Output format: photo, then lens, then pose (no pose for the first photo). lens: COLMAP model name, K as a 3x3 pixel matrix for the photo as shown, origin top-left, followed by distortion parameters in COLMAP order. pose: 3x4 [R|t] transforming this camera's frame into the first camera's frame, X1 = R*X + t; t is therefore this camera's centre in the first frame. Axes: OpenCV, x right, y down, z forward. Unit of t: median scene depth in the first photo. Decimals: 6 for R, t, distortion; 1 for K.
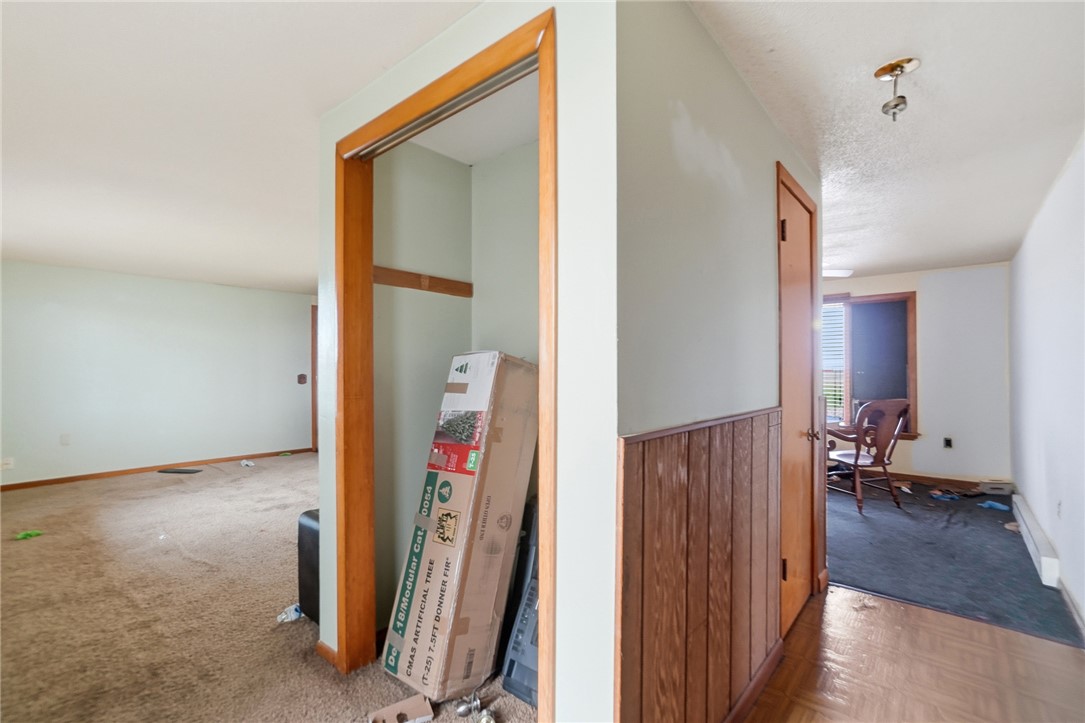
lens RADIAL K [[476.6, 0, 536.3], [0, 476.6, 374.2], [0, 0, 1]] dist [-0.043914, 0.000090]
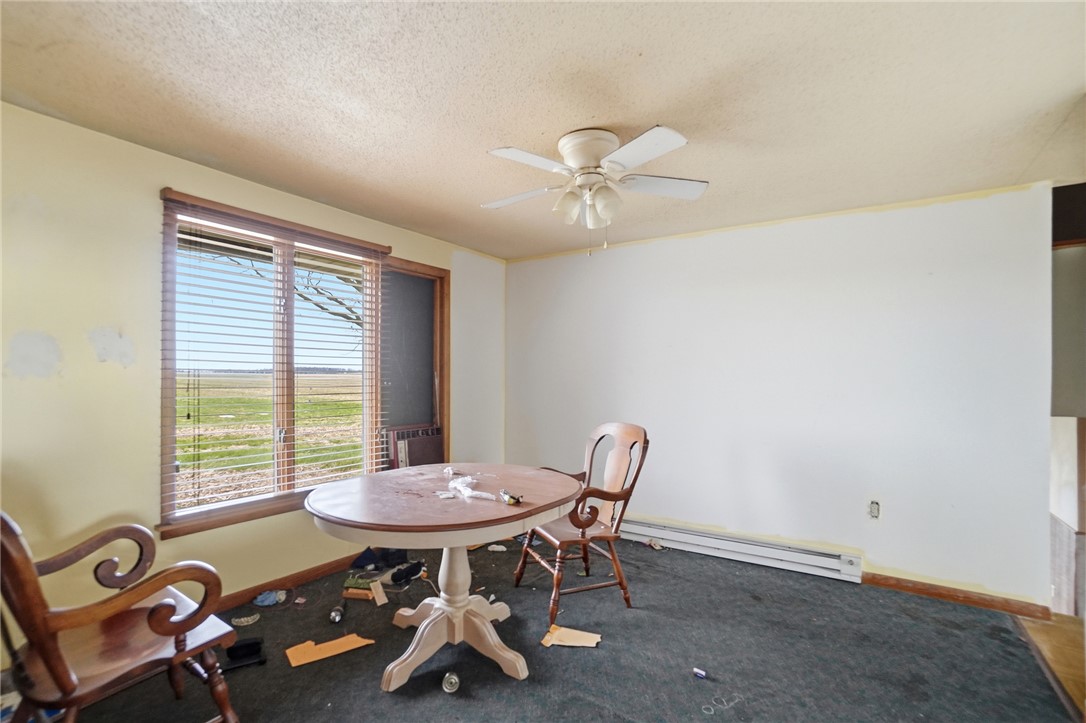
lens RADIAL K [[477.0, 0, 536.8], [0, 477.0, 374.2], [0, 0, 1]] dist [-0.043914, 0.000090]
pose [[-0.089950, 0.003998, 0.995938, 0.089339], [0.005711, 0.999978, -0.003498, -0.016183], [-0.995930, 0.005373, -0.089971, 1.447313]]
